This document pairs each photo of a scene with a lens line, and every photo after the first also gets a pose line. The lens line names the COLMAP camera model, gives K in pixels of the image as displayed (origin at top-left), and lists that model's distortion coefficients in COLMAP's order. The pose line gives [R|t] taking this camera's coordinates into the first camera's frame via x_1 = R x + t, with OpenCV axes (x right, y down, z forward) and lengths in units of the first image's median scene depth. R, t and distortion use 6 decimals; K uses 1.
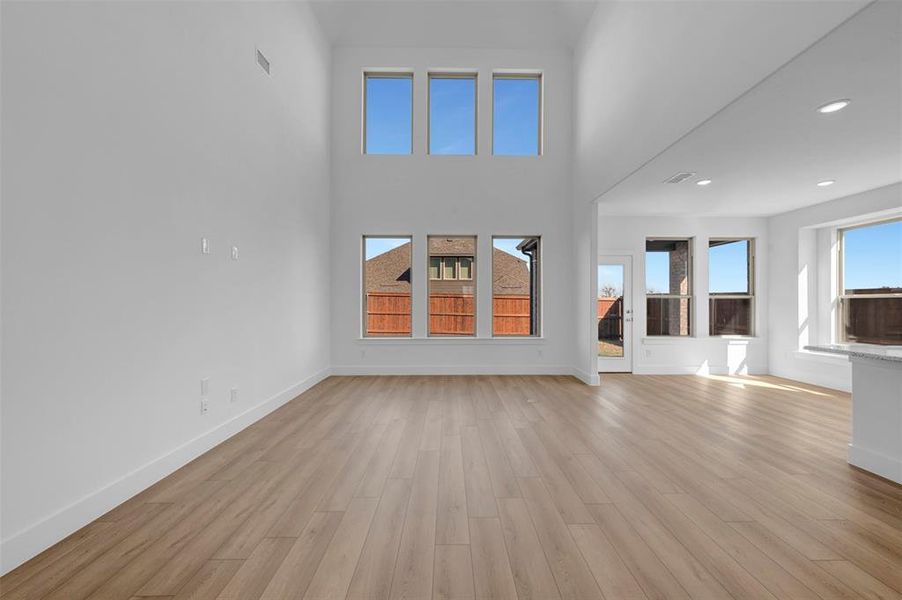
lens RADIAL K [[356.7, 0, 455.7], [0, 356.7, 301.8], [0, 0, 1]] dist [0.001606, -0.000217]
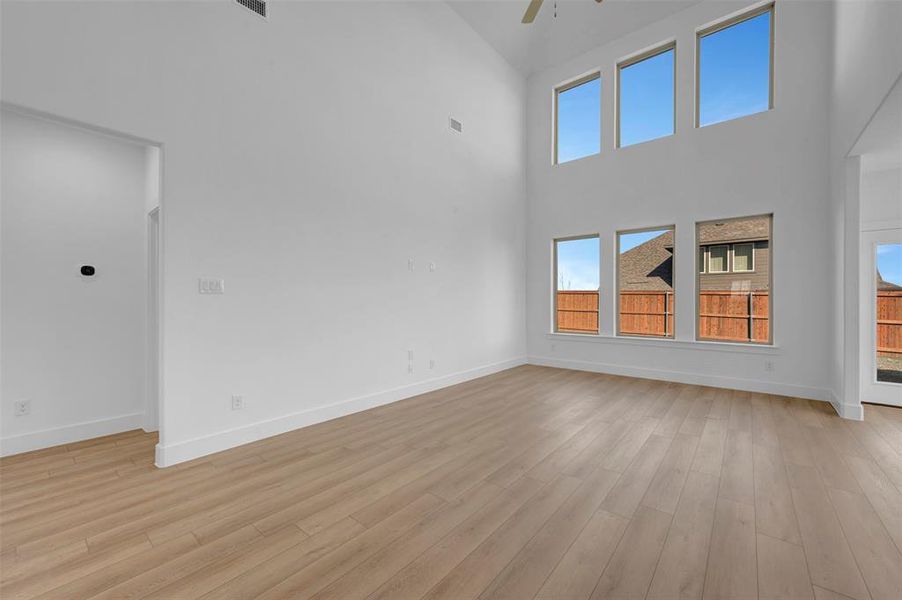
lens RADIAL K [[356.7, 0, 456.7], [0, 356.7, 300.5], [0, 0, 1]] dist [0.001606, -0.000217]
pose [[0.761631, -0.002008, -0.648008, 0.222070], [0.002166, 0.999998, -0.000552, 0.001544], [0.648007, -0.000983, 0.761633, -0.026464]]
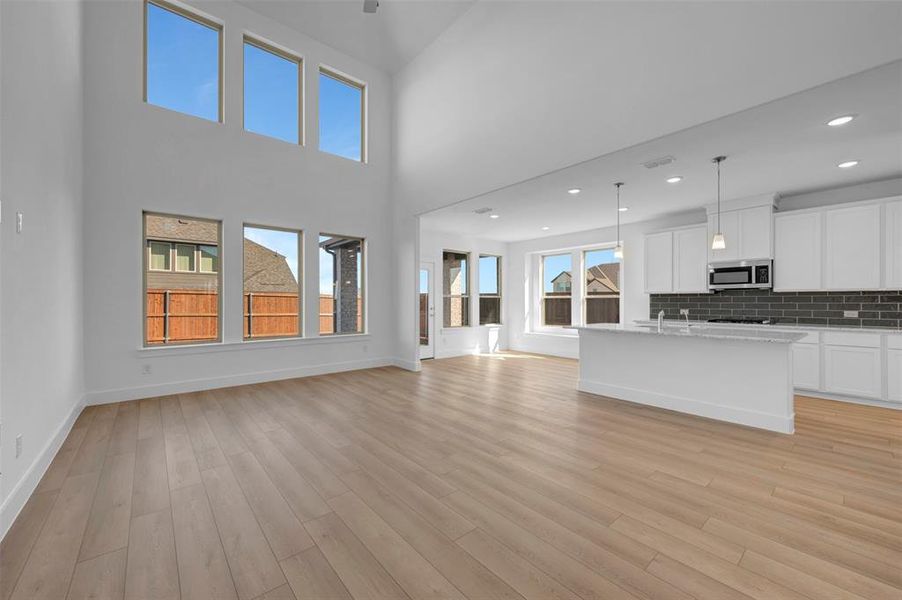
lens RADIAL K [[356.7, 0, 455.1], [0, 356.7, 301.6], [0, 0, 1]] dist [0.001606, -0.000217]
pose [[0.769723, -0.002332, 0.638373, -0.238534], [-0.001216, 0.999986, 0.005119, -0.001939], [-0.638376, -0.004717, 0.769710, 0.006311]]
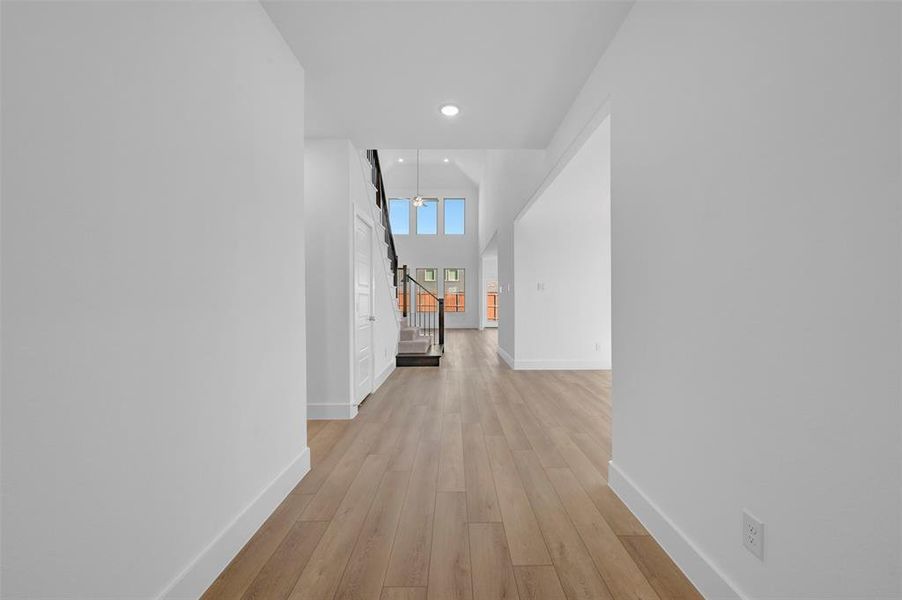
lens RADIAL K [[355.2, 0, 449.9], [0, 355.2, 300.1], [0, 0, 1]] dist [0.000473, -0.000202]
pose [[0.999553, -0.000132, -0.029903, 0.212426], [0.000282, 0.999987, 0.004997, 0.012820], [0.029902, -0.005003, 0.999540, -1.264784]]
